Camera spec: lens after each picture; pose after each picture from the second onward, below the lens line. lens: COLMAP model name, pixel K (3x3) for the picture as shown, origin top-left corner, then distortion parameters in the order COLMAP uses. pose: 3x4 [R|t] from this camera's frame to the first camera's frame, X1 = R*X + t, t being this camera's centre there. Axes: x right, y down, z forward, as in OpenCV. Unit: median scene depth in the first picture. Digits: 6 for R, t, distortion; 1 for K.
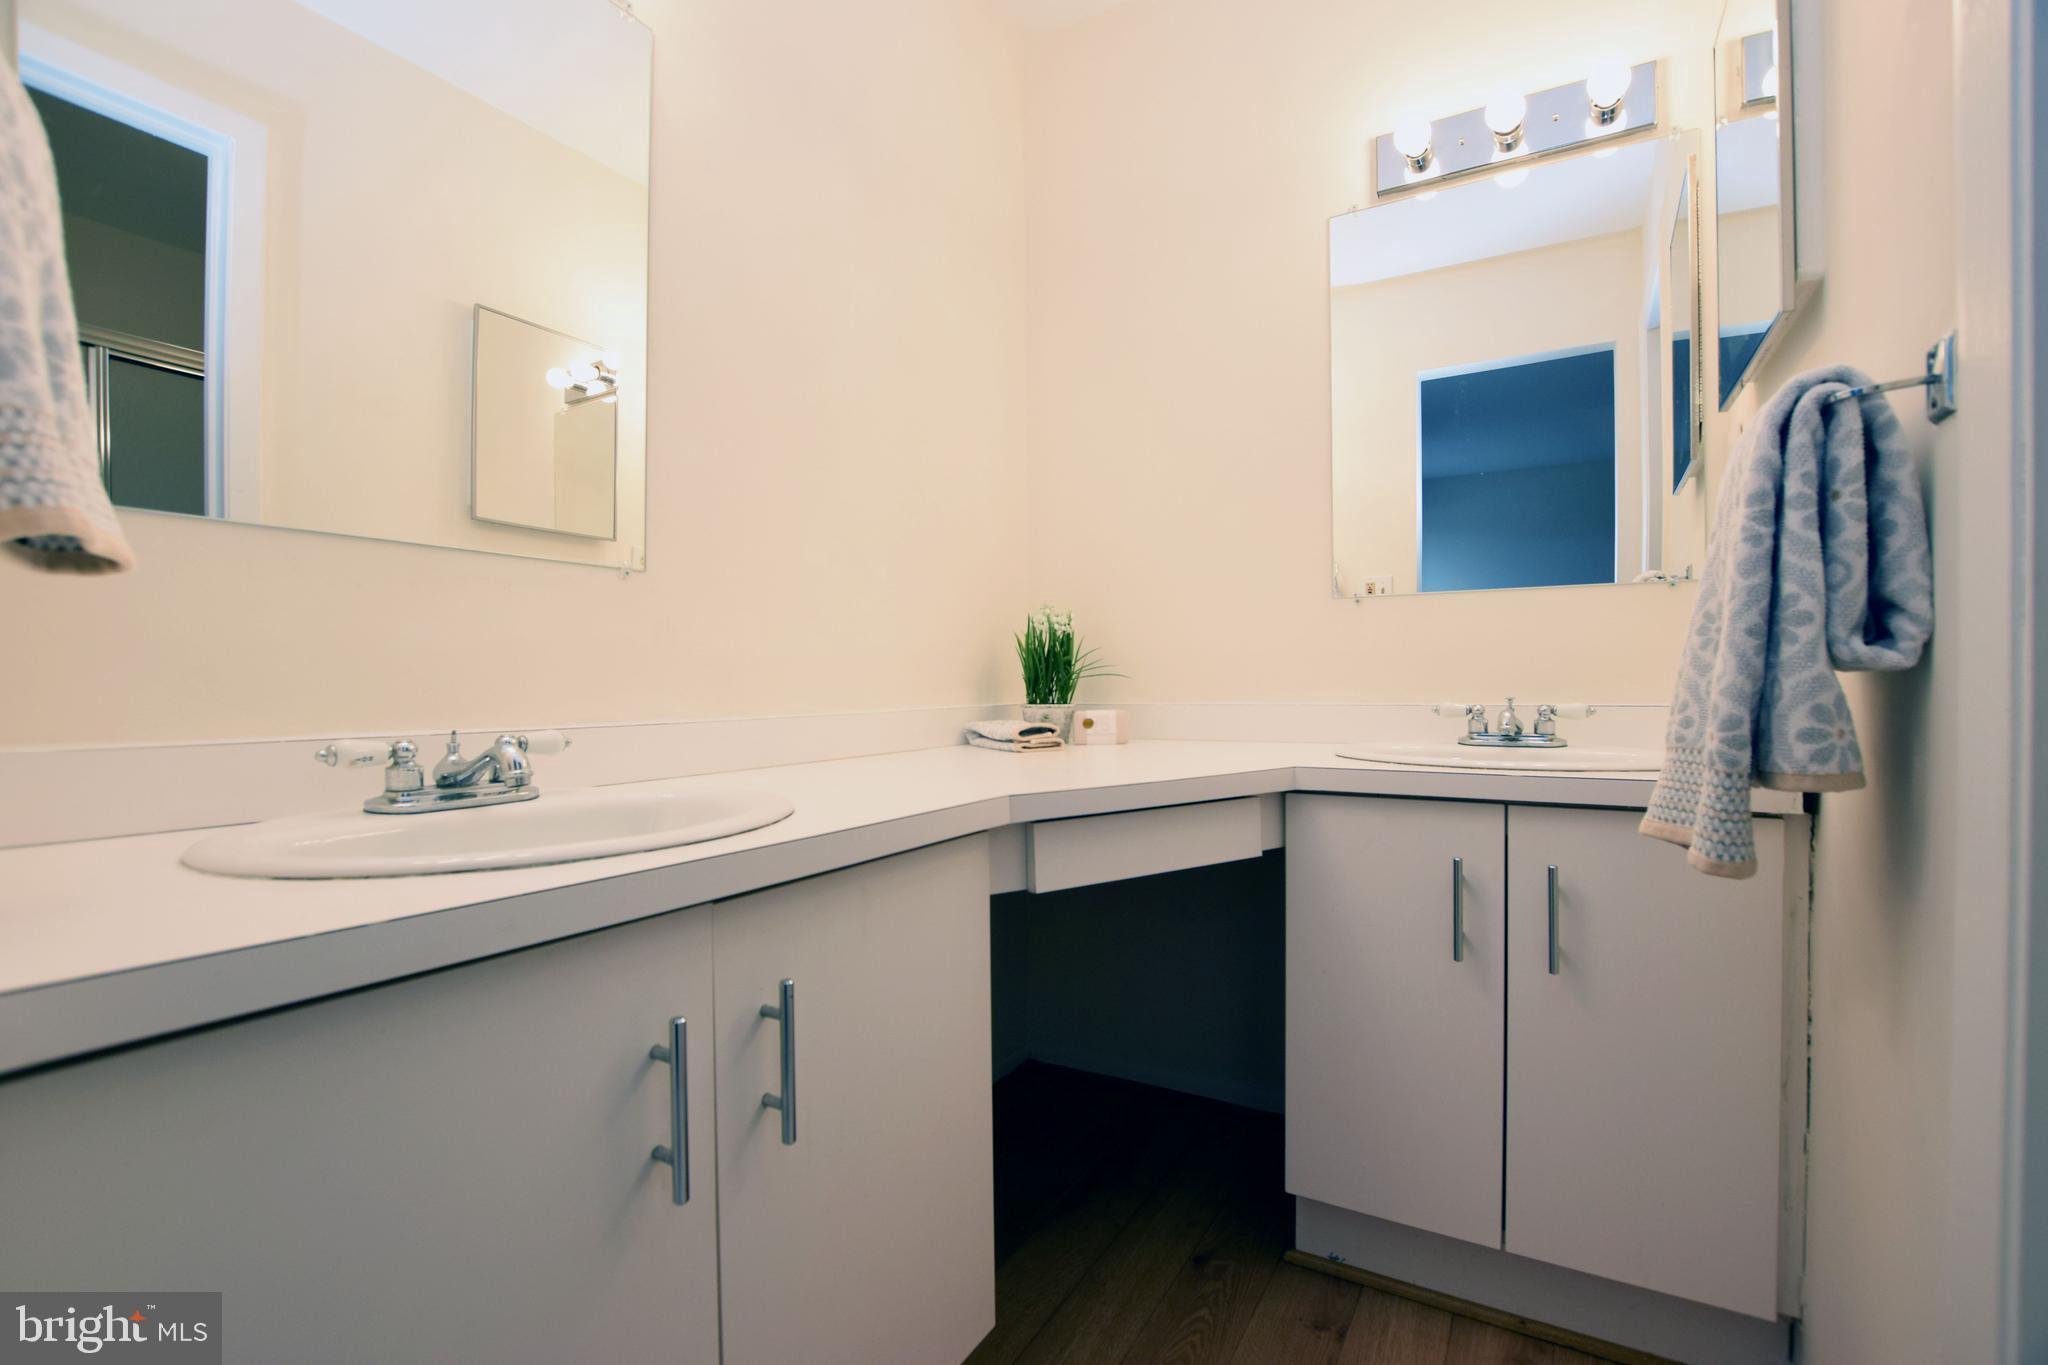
lens RADIAL K [[896.2, 0, 1032.0], [0, 896.2, 679.4], [0, 0, 1]] dist [-0.023596, 0.001030]
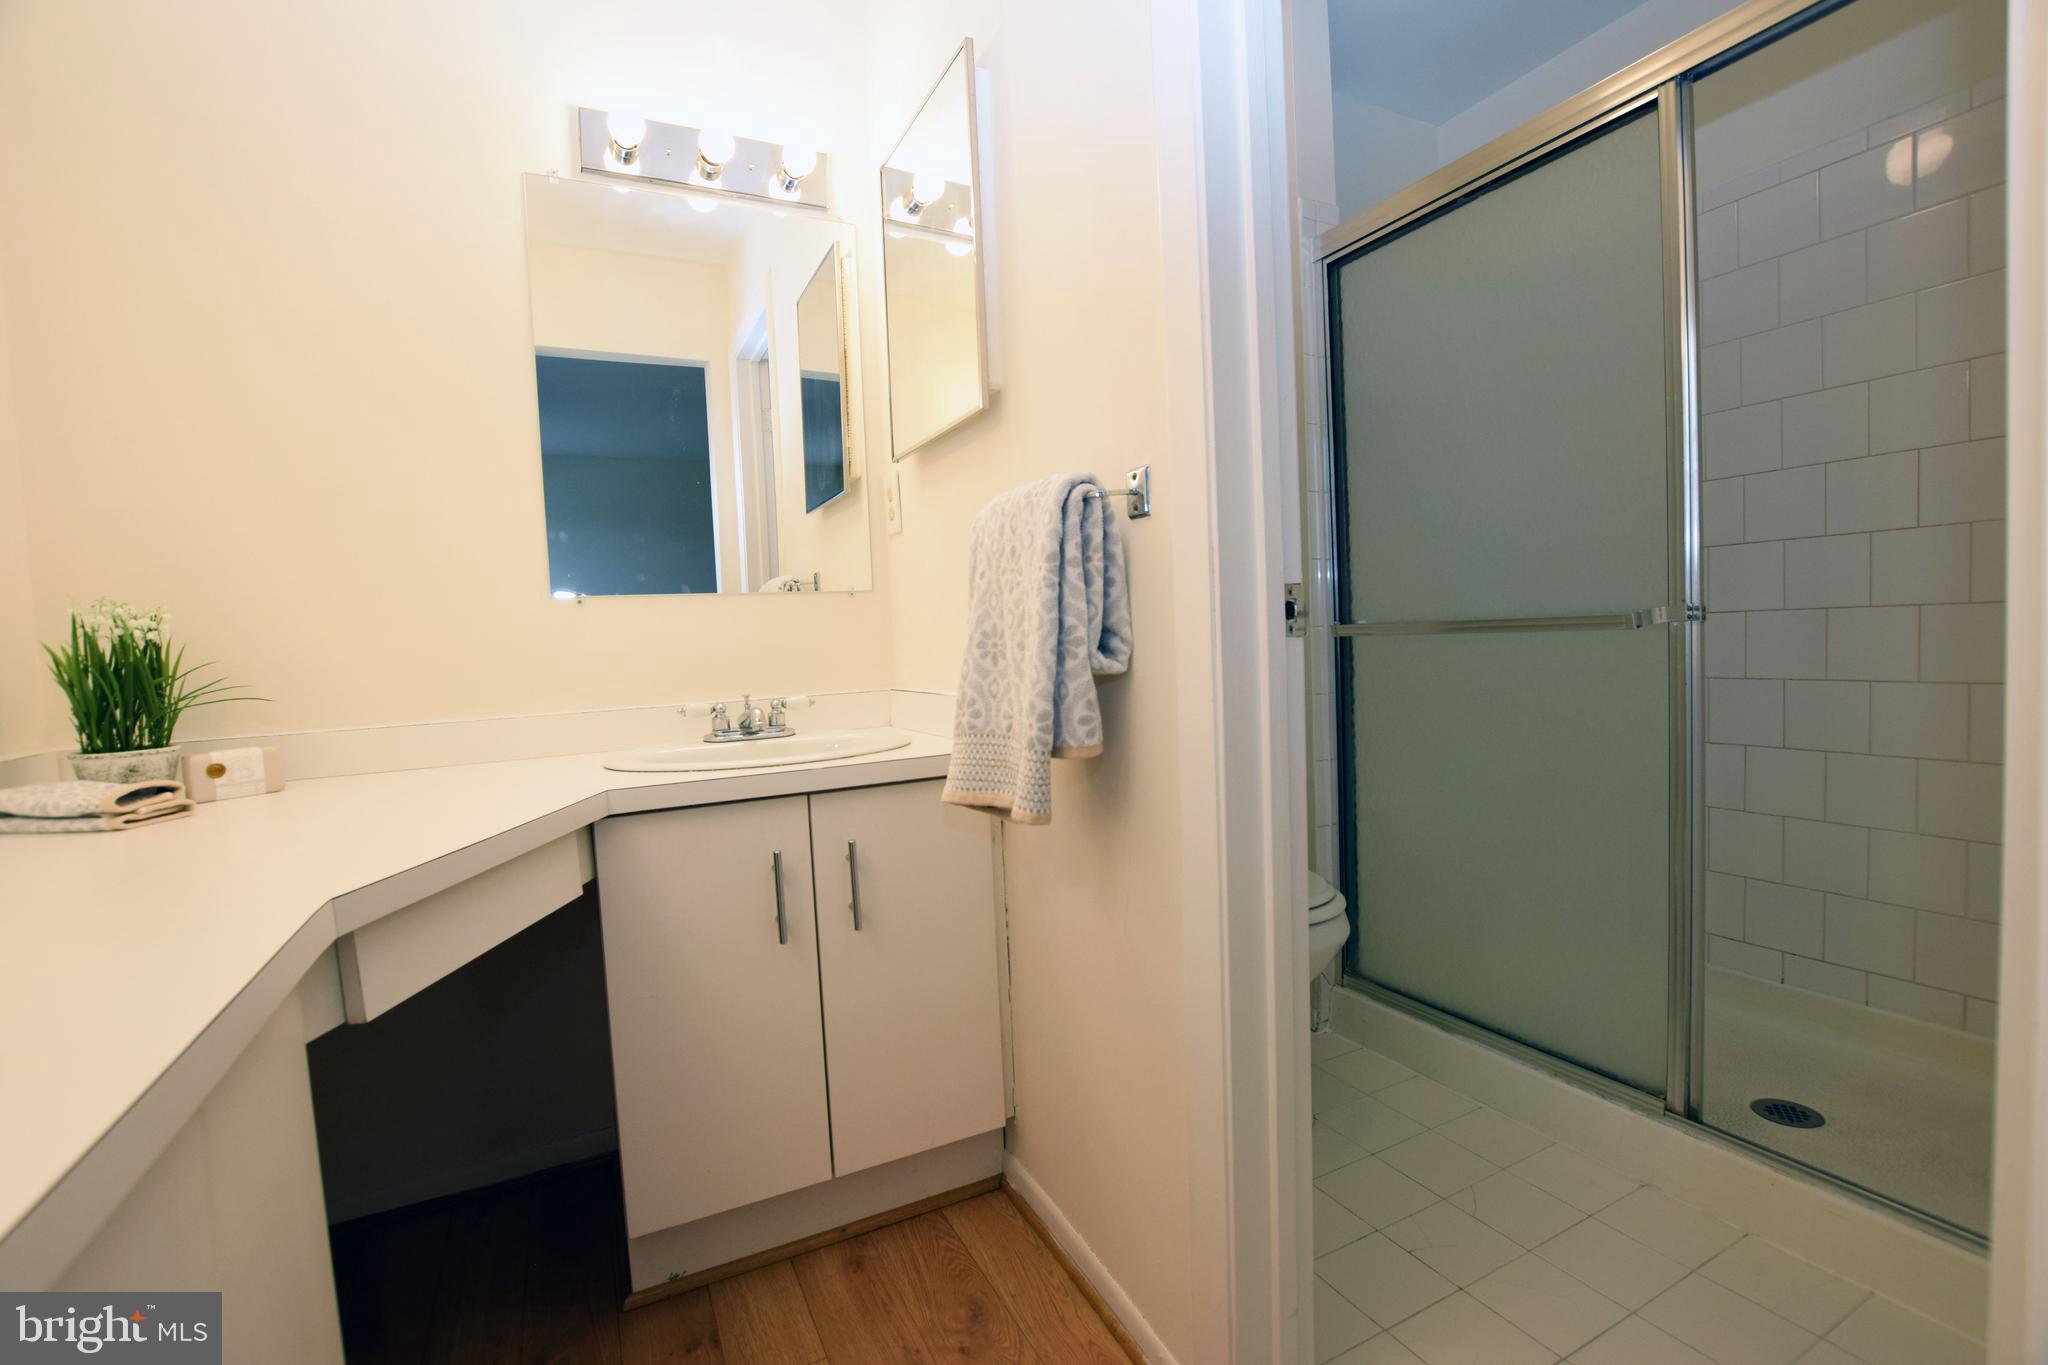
lens RADIAL K [[896.2, 0, 1031.5], [0, 896.2, 683.9], [0, 0, 1]] dist [-0.023596, 0.001030]
pose [[0.557589, -0.061882, 0.827807, -0.270068], [0.040414, 0.998059, 0.047387, -0.047231], [-0.829133, 0.007033, 0.559008, 0.146073]]
